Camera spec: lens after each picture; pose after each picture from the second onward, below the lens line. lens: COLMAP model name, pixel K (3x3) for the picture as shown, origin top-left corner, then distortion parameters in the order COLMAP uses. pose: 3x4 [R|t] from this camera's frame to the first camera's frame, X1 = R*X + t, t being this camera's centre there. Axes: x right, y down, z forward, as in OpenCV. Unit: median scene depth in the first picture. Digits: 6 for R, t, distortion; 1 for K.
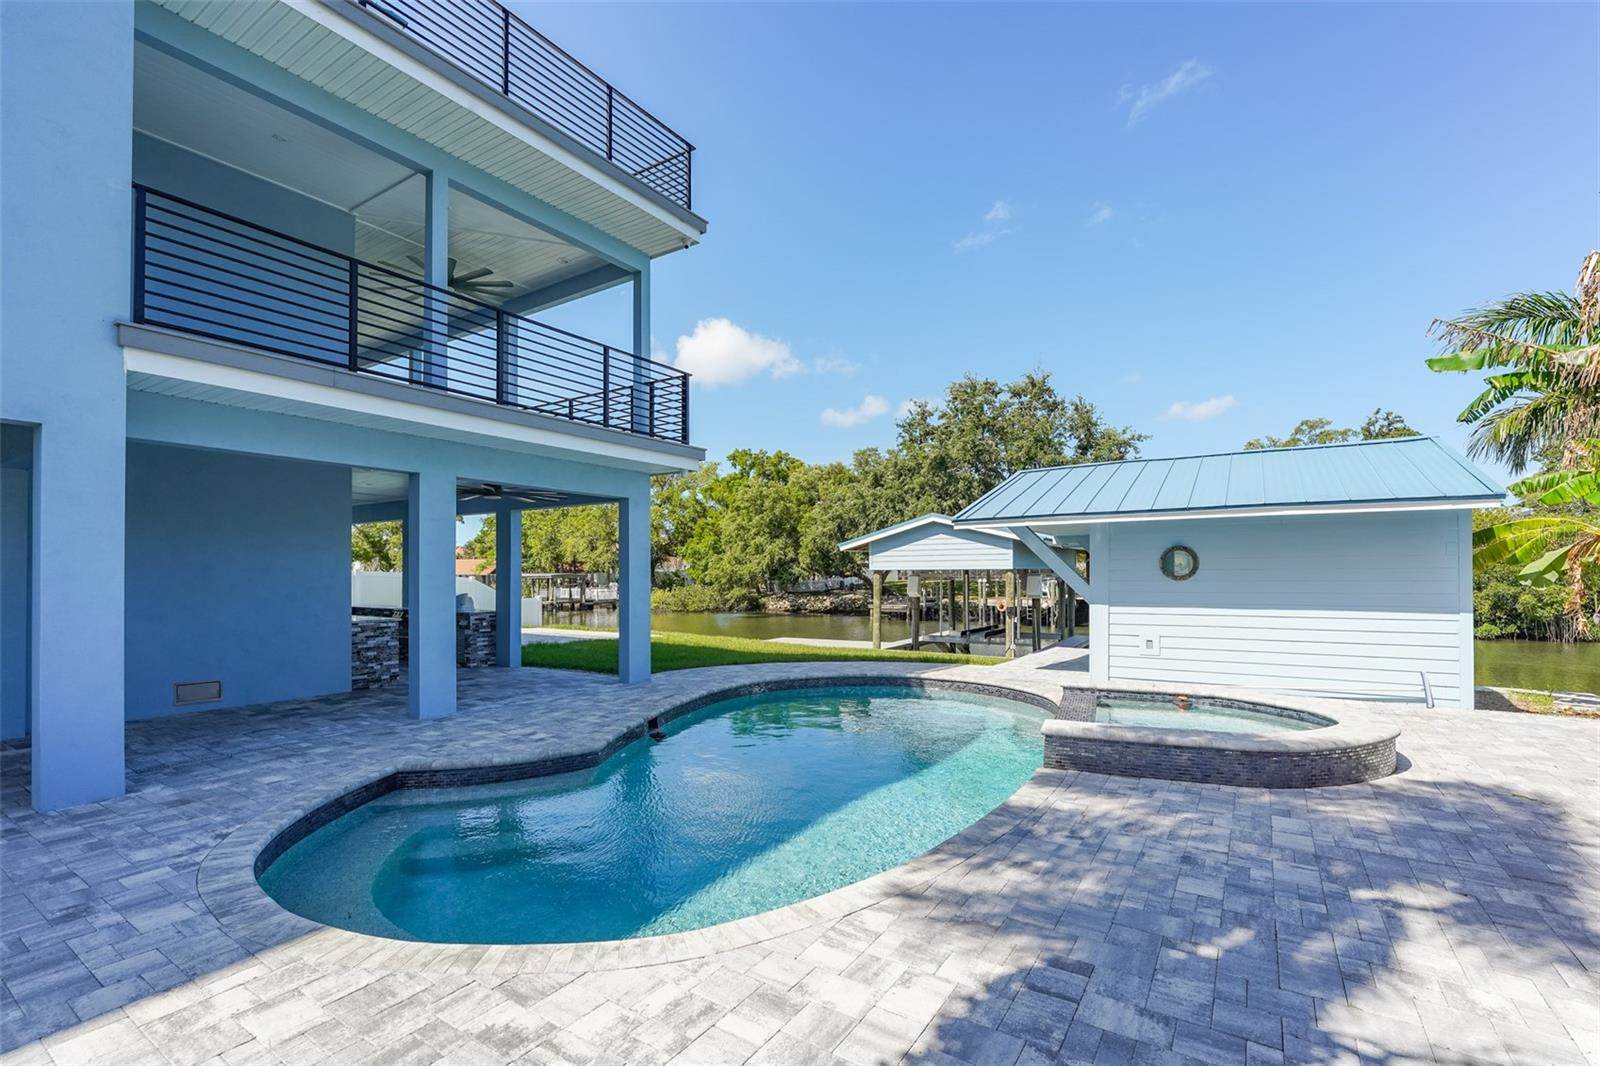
lens RADIAL K [[706.5, 0, 796.9], [0, 706.5, 567.8], [0, 0, 1]] dist [-0.014799, 0.000009]
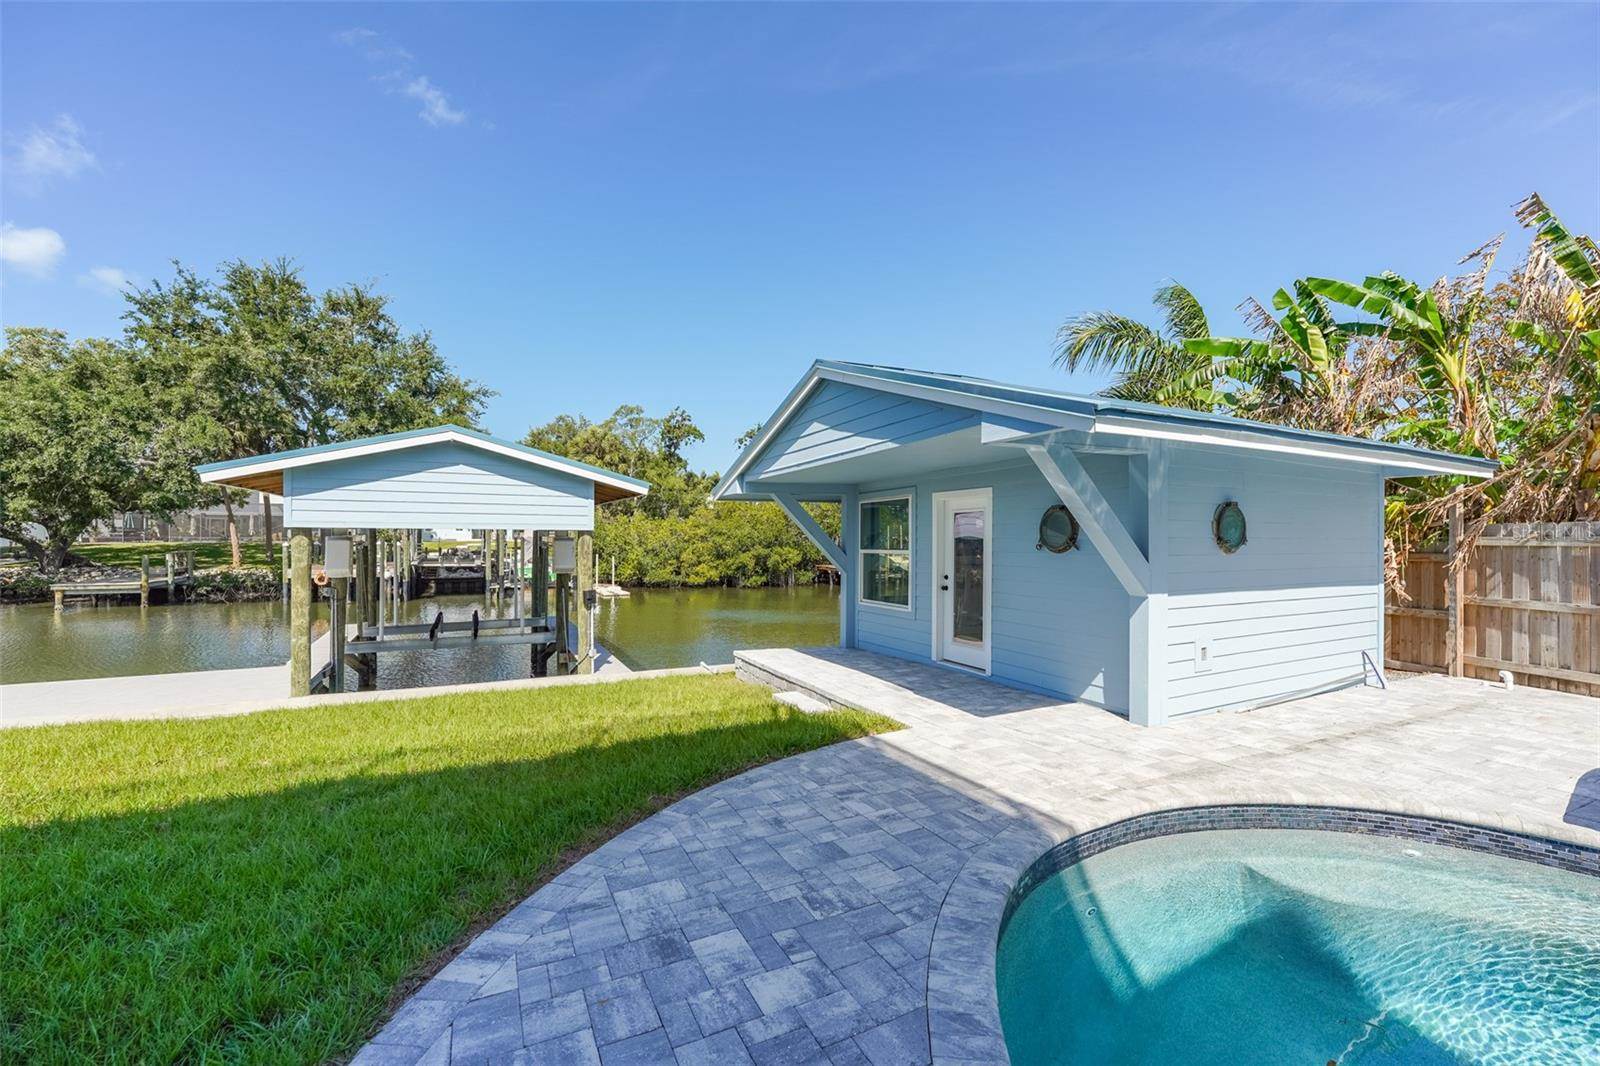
lens RADIAL K [[652.0, 0, 791.0], [0, 652.0, 531.9], [0, 0, 1]] dist [-0.020040, 0.000617]
pose [[0.514890, 0.015371, 0.857118, -0.034329], [-0.016860, 0.999827, -0.007802, 0.001839], [-0.857090, -0.010434, 0.515060, 0.185863]]
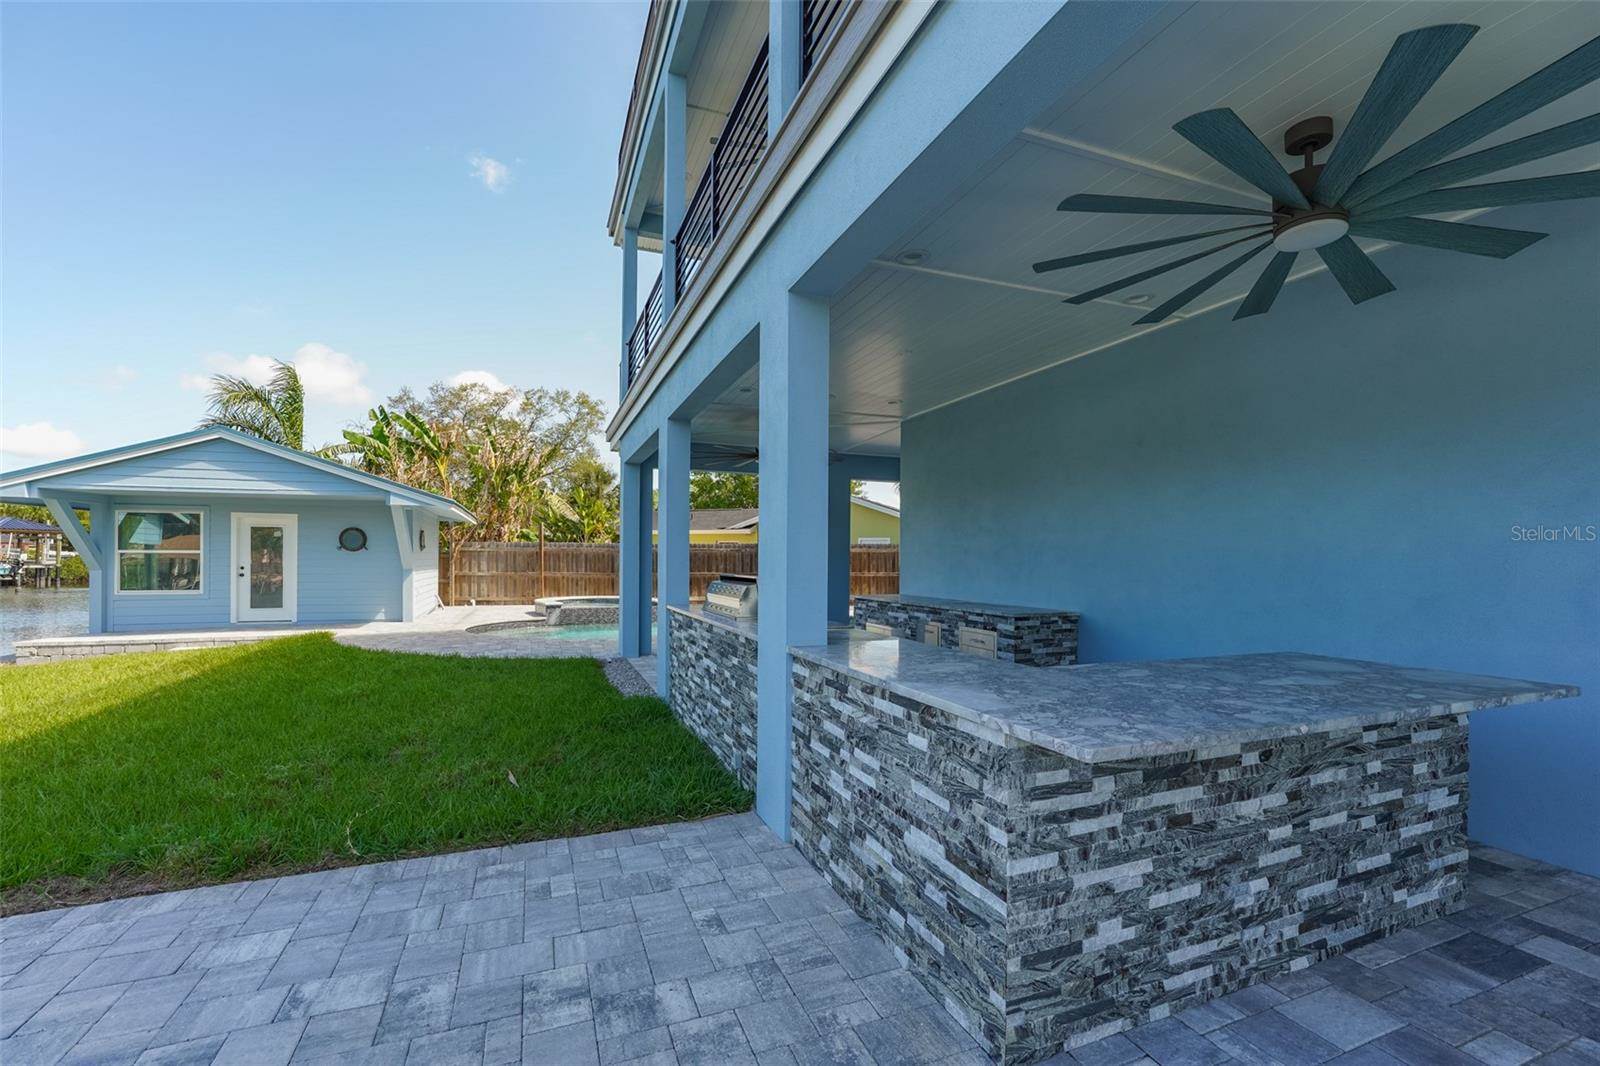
lens RADIAL K [[646.9, 0, 793.5], [0, 646.9, 560.1], [0, 0, 1]] dist [-0.020016, 0.000364]
pose [[-0.817958, -0.005935, 0.575247, -0.174095], [-0.015016, 0.999826, -0.011036, 0.007240], [-0.575081, -0.017665, -0.817905, 0.303575]]
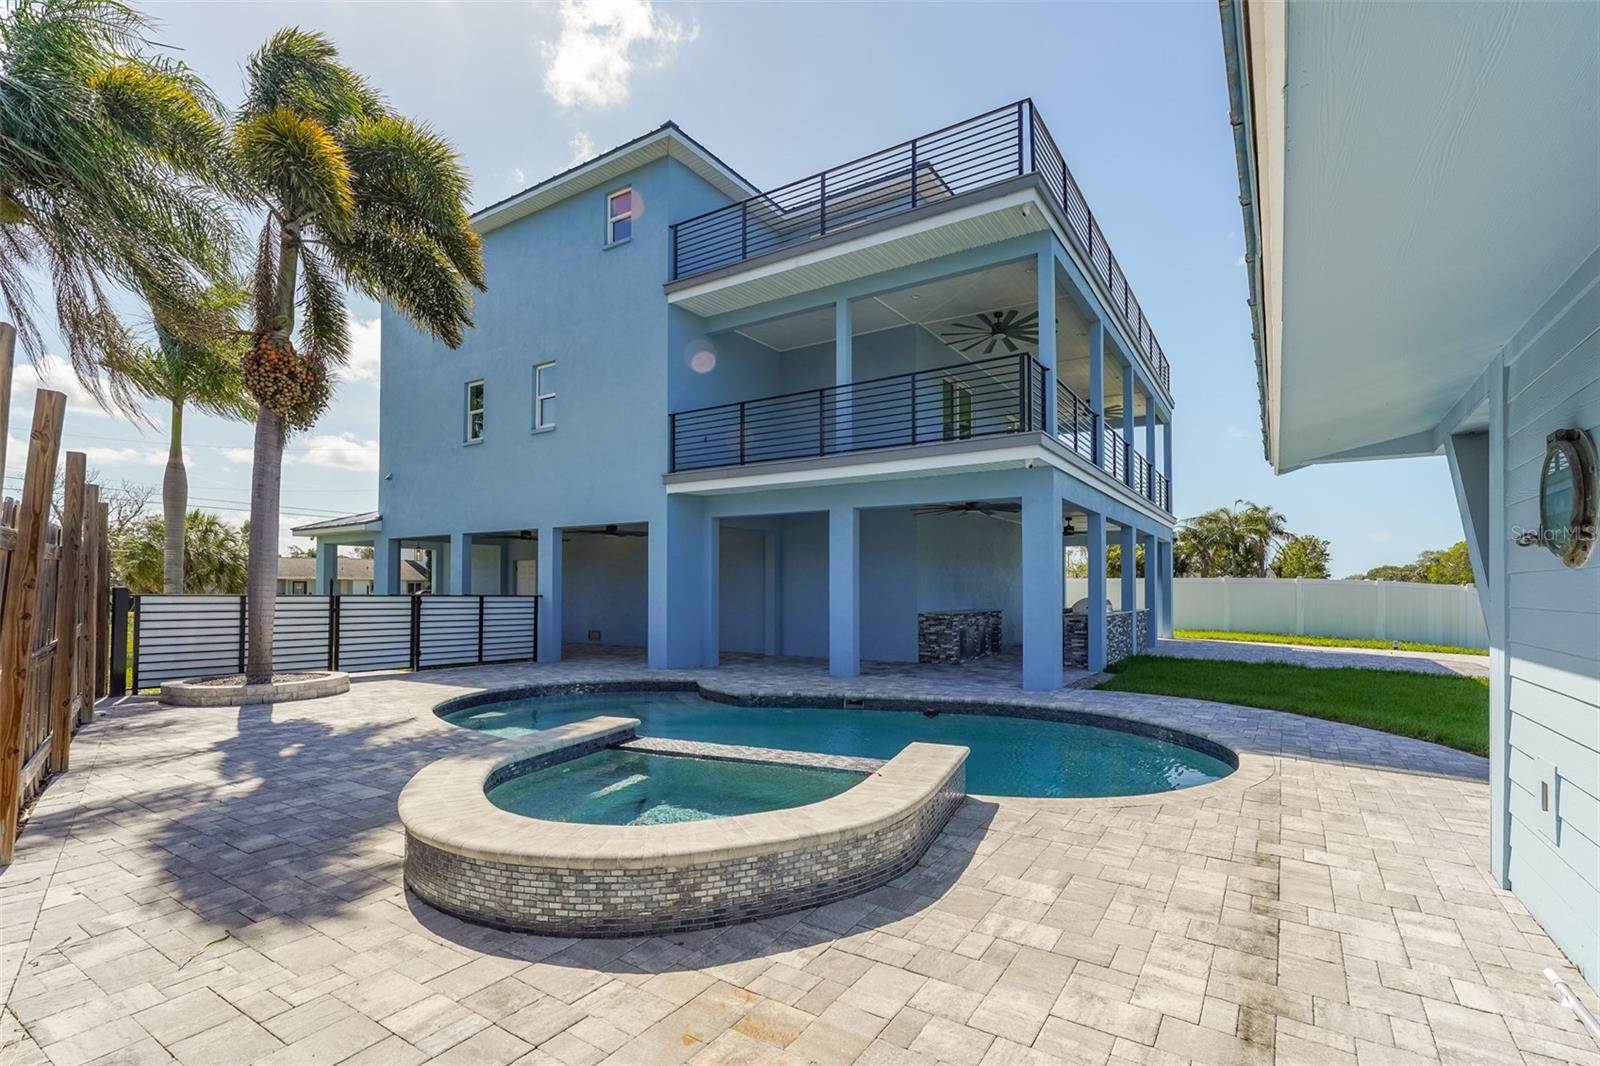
lens RADIAL K [[751.9, 0, 795.0], [0, 751.9, 572.8], [0, 0, 1]] dist [0.002789, 0.000160]
pose [[-0.005408, -0.019157, -0.999802, 0.145207], [0.012281, 0.999740, -0.019223, 0.004013], [0.999910, -0.012382, -0.005171, 0.129261]]
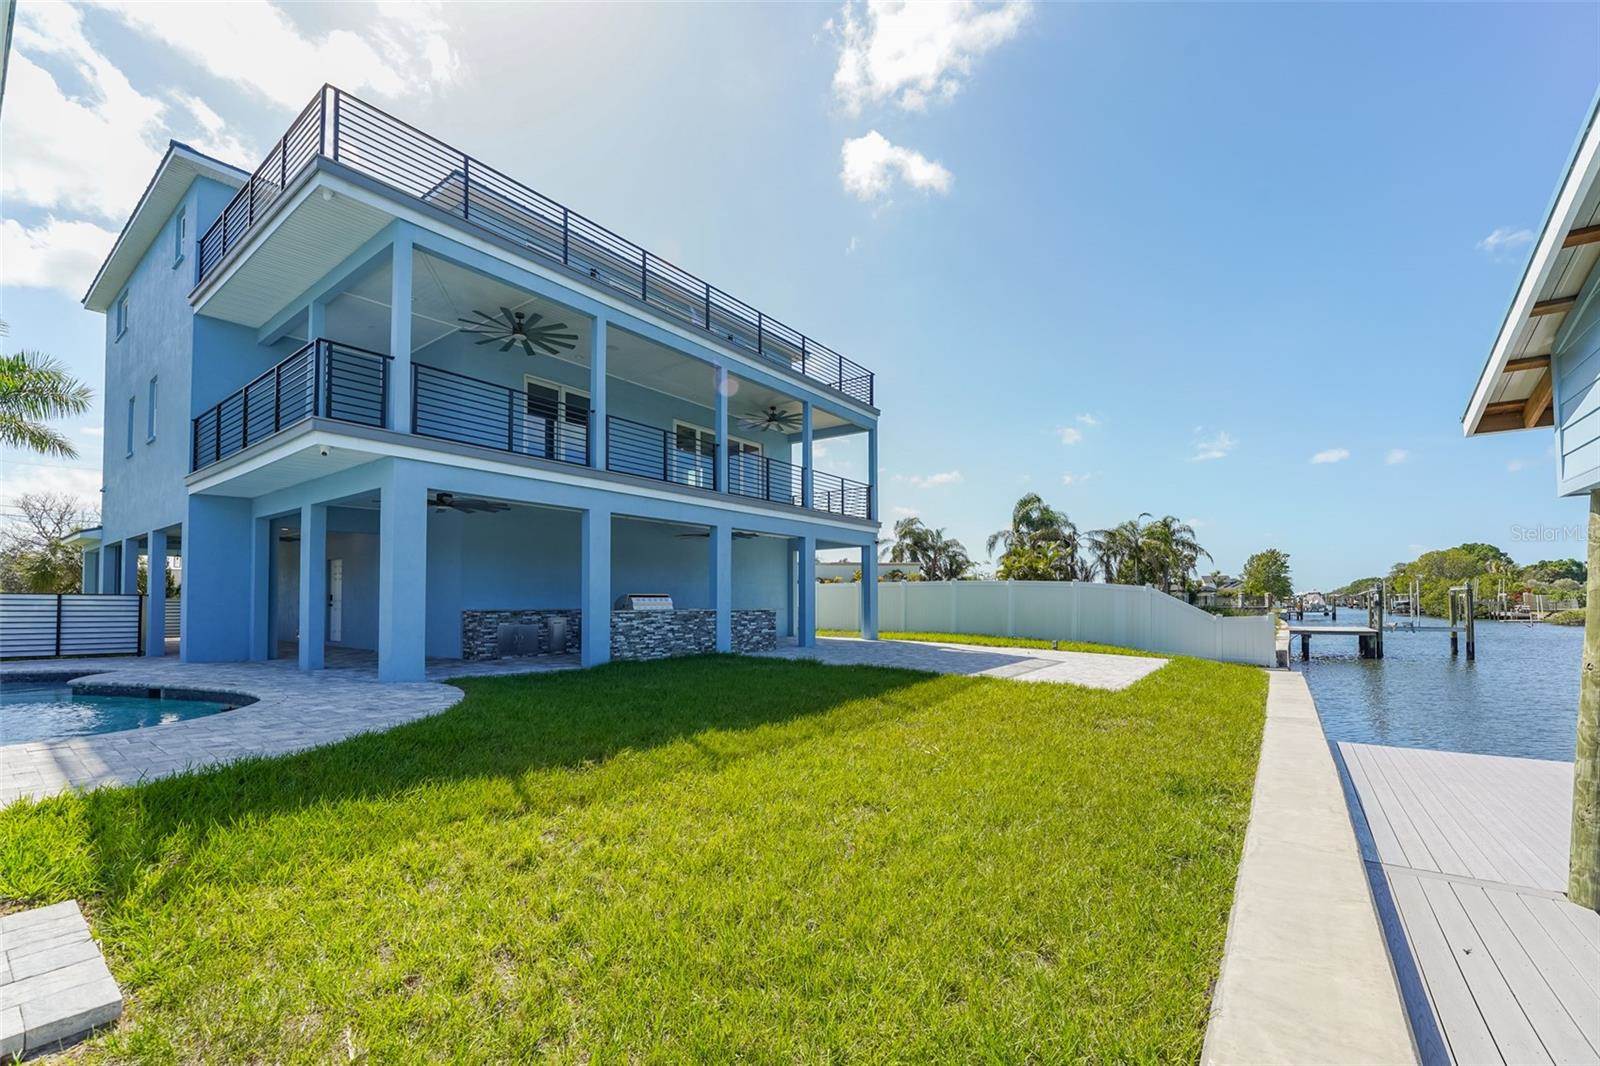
lens RADIAL K [[671.7, 0, 797.3], [0, 671.7, 584.5], [0, 0, 1]] dist [-0.011684, -0.000077]
pose [[-0.060745, -0.025094, -0.997838, 0.115321], [0.014129, 0.999562, -0.025997, 0.012005], [0.998053, -0.015677, -0.060363, 0.297976]]
